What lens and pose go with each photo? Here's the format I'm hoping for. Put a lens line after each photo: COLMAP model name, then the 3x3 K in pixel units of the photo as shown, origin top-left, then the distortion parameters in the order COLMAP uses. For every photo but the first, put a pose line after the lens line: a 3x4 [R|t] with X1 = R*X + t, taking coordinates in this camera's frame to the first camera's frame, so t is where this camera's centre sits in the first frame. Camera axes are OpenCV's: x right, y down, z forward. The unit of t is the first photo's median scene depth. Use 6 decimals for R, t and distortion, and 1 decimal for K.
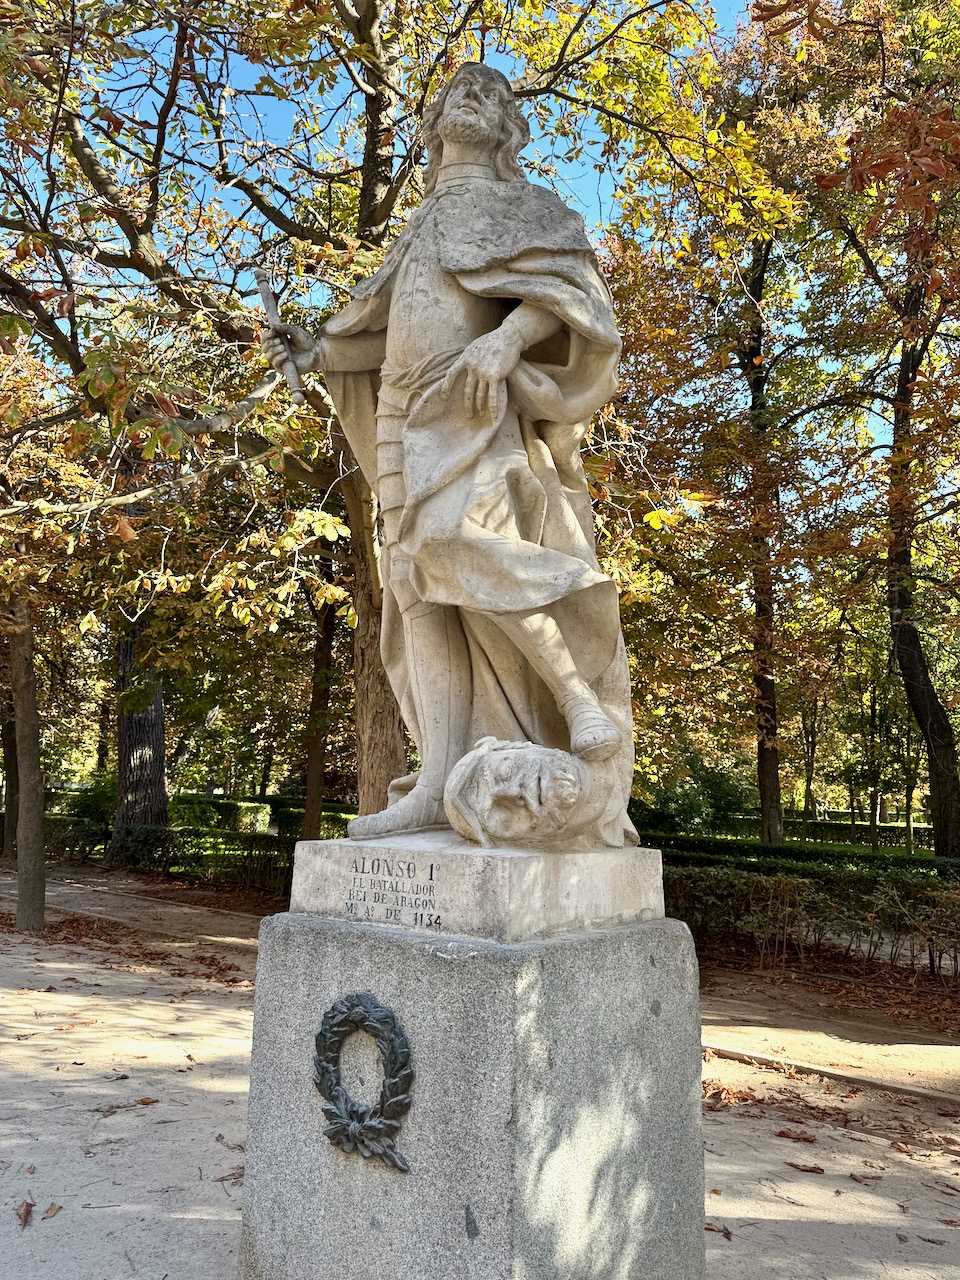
lens RADIAL K [[890.8, 0, 481.3], [0, 890.8, 640.5], [0, 0, 1]] dist [-0.003403, -0.002026]
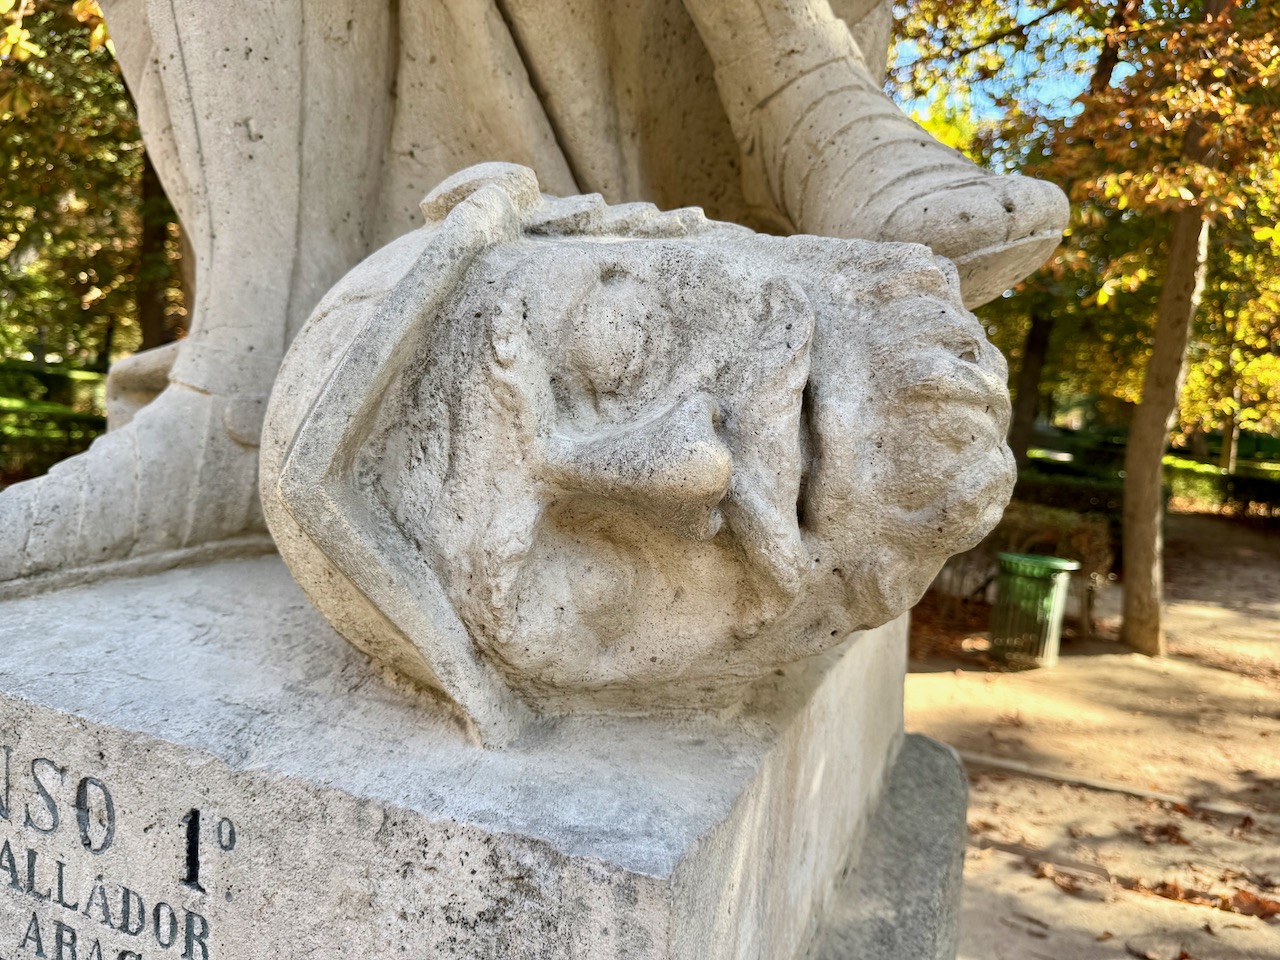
lens RADIAL K [[890.8, 0, 641.2], [0, 890.8, 482.2], [0, 0, 1]] dist [-0.003403, -0.002026]
pose [[0.958921, 0.001309, 0.283671, -0.017250], [-0.082179, 0.958390, 0.273378, 0.120401], [-0.271509, -0.285459, 0.919128, 0.795857]]
